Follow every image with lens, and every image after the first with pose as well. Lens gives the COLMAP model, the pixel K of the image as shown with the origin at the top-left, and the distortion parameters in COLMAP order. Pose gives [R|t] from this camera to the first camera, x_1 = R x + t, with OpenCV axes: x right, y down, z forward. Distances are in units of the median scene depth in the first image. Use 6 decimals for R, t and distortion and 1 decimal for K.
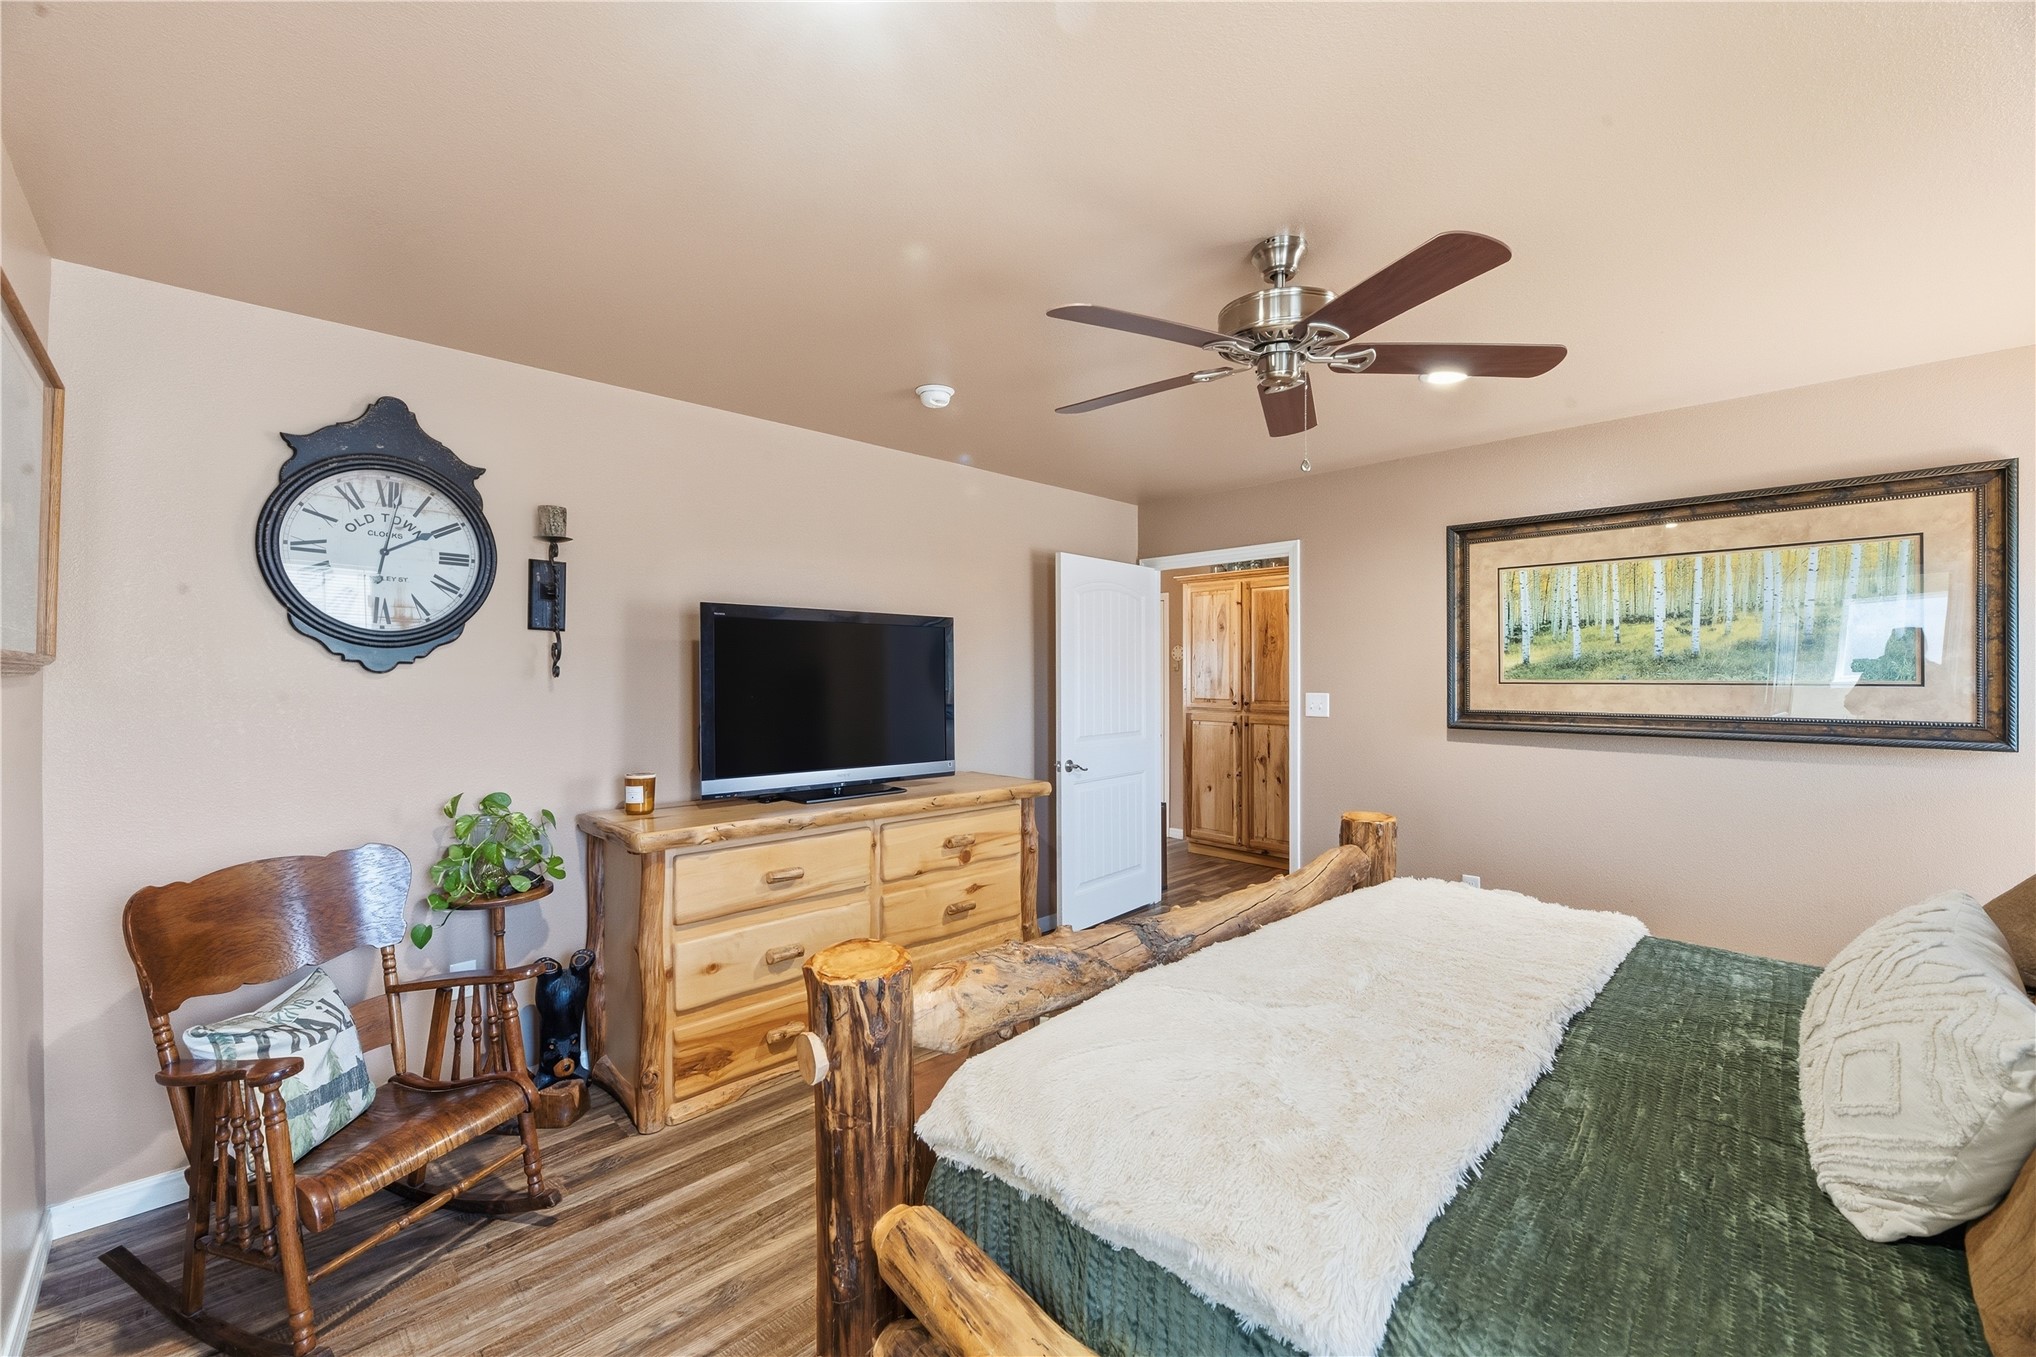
lens RADIAL K [[818.5, 0, 1023.8], [0, 818.5, 677.3], [0, 0, 1]] dist [-0.000329, -0.000139]
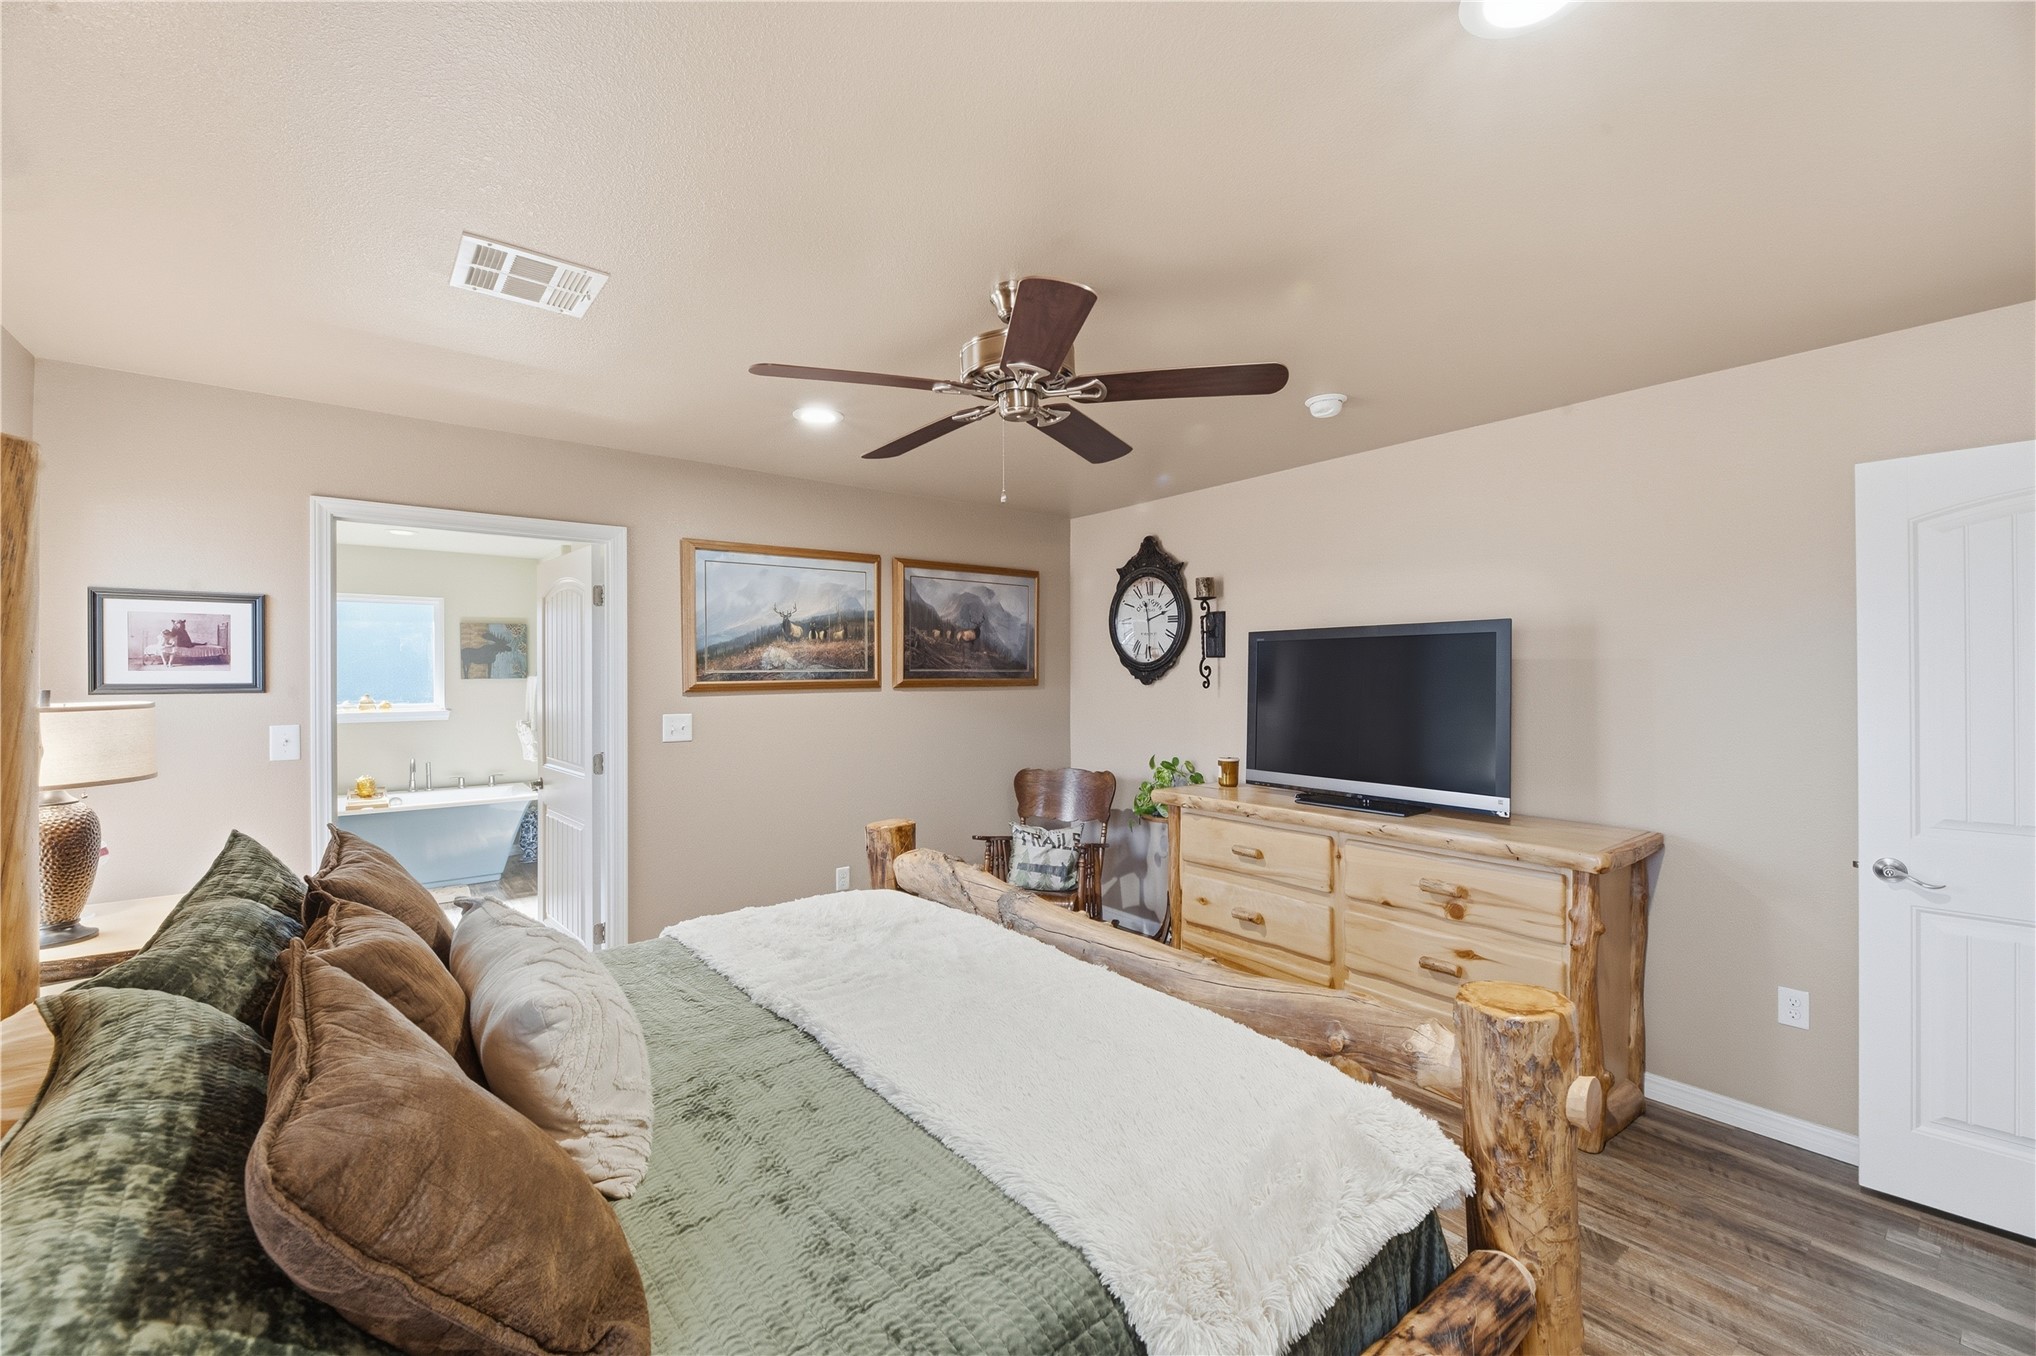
lens RADIAL K [[828.4, 0, 1018.0], [0, 828.4, 678.0], [0, 0, 1]] dist [-0.002334, -0.000387]
pose [[-0.103370, 0.004868, -0.994631, 1.094032], [0.003283, 0.999984, 0.004553, -0.030581], [0.994638, -0.002795, -0.103385, 0.873561]]
